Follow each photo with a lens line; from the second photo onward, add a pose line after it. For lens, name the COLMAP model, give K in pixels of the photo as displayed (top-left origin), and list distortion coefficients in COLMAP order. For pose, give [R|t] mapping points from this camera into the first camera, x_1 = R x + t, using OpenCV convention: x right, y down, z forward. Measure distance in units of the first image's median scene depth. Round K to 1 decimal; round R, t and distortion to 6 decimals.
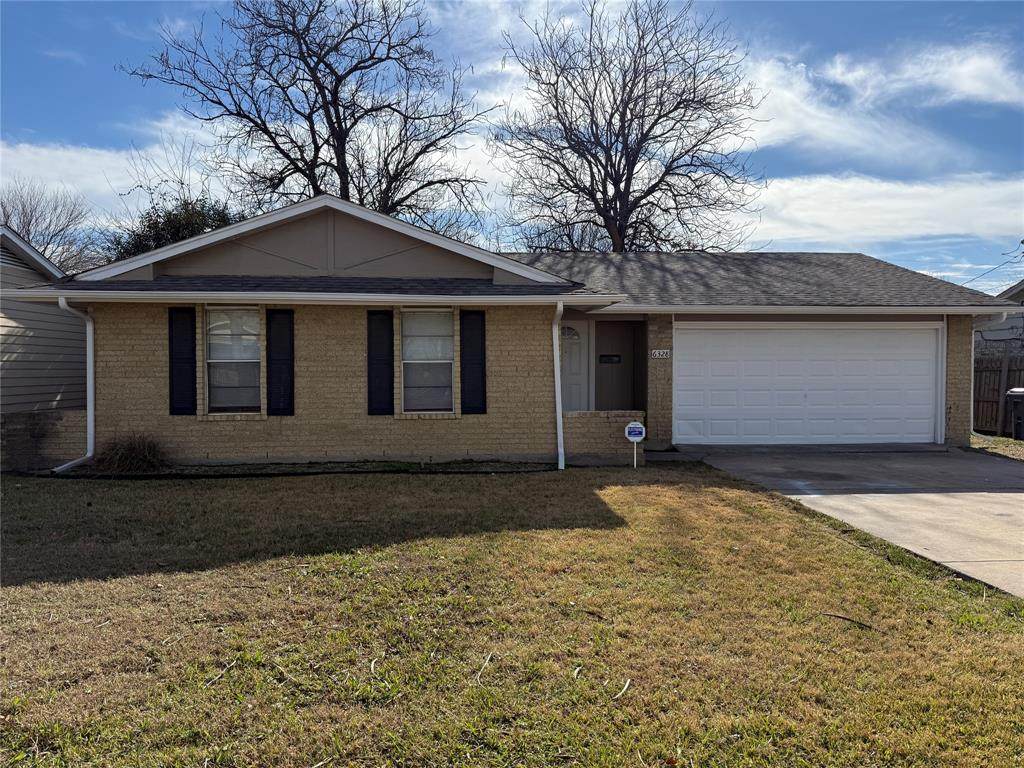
lens RADIAL K [[721.7, 0, 514.5], [0, 721.7, 388.7], [0, 0, 1]] dist [0.014022, -0.001612]
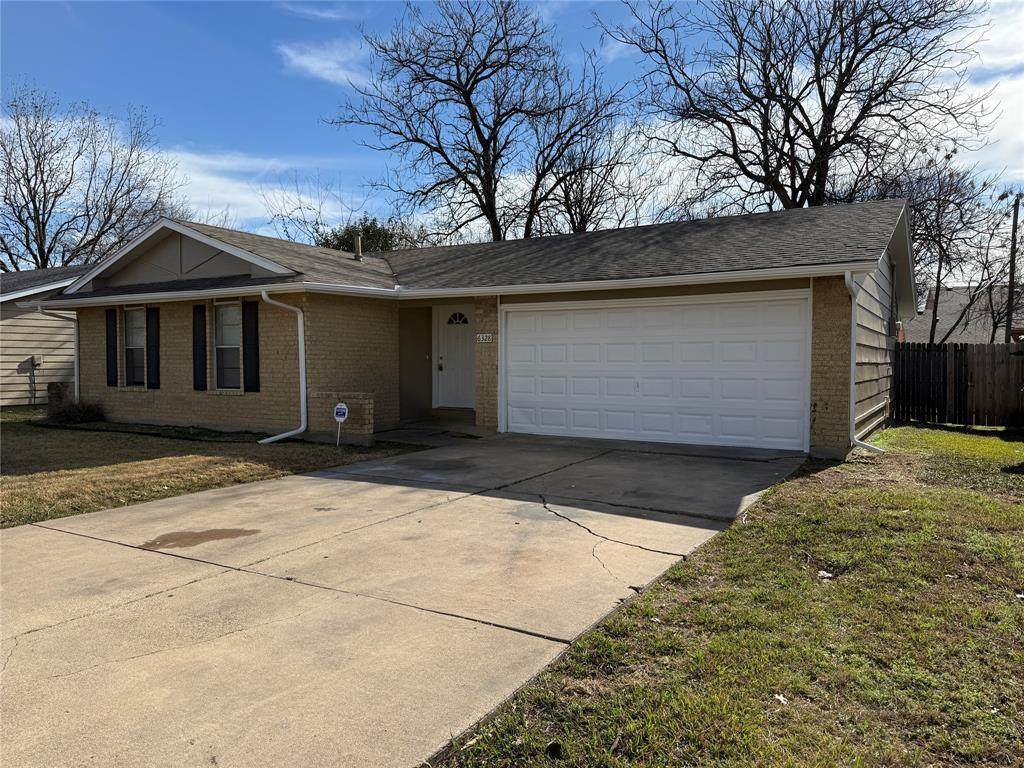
lens RADIAL K [[721.7, 0, 515.8], [0, 721.7, 378.0], [0, 0, 1]] dist [0.014022, -0.001612]
pose [[0.840062, 0.015015, -0.542283, 0.923056], [-0.017401, 0.999848, 0.000729, 0.004944], [0.542212, 0.008824, 0.840195, 0.258194]]
